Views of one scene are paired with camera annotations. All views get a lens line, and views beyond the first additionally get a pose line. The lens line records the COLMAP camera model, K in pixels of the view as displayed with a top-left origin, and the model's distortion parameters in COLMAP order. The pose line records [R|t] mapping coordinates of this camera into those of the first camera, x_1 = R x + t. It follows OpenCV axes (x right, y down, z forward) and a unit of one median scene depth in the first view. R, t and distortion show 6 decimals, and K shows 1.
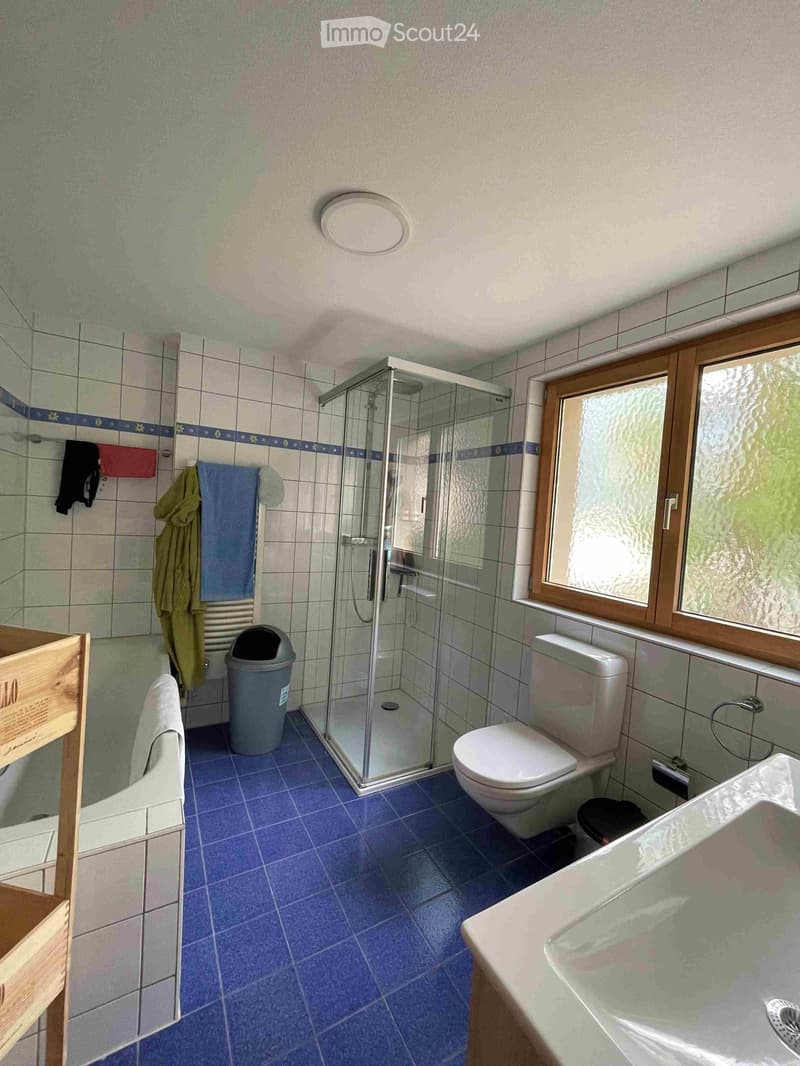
lens RADIAL K [[434.7, 0, 407.6], [0, 434.7, 530.0], [0, 0, 1]] dist [-0.001885, -0.000078]
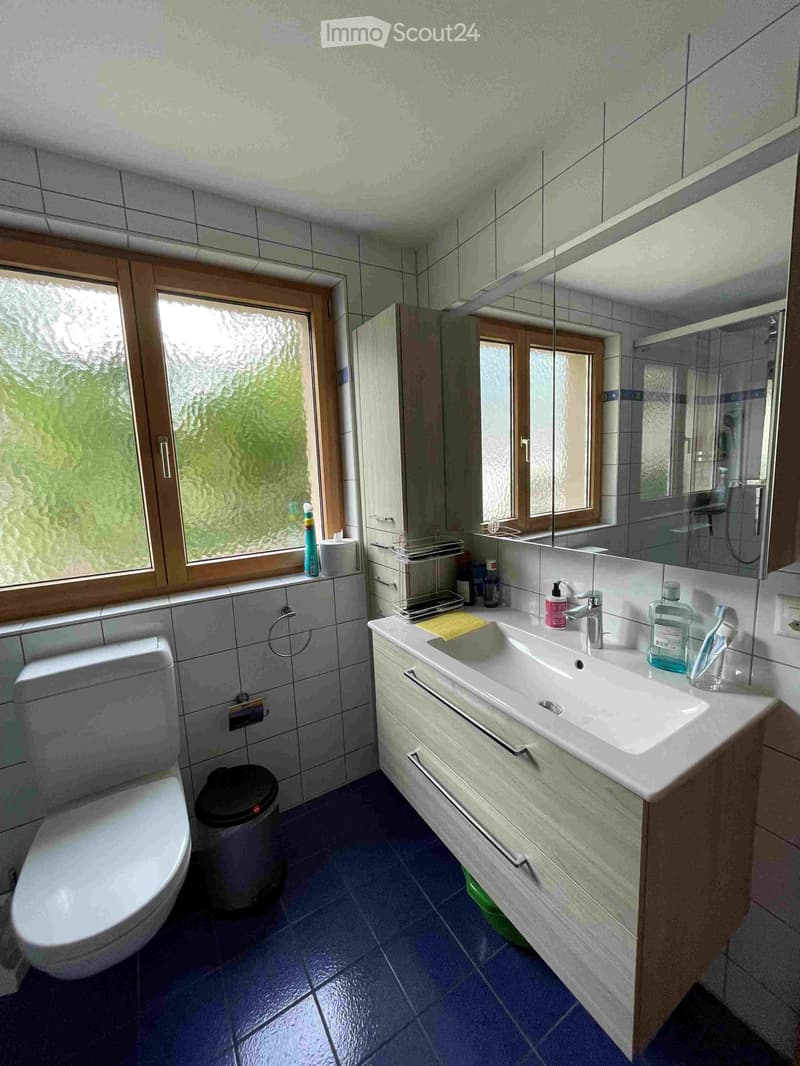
lens RADIAL K [[434.7, 0, 409.9], [0, 434.7, 531.5], [0, 0, 1]] dist [-0.001885, -0.000078]
pose [[-0.038433, -0.206838, 0.977620, -0.844048], [0.080436, 0.974528, 0.209346, -0.109592], [-0.996019, 0.086682, -0.020817, 1.469012]]
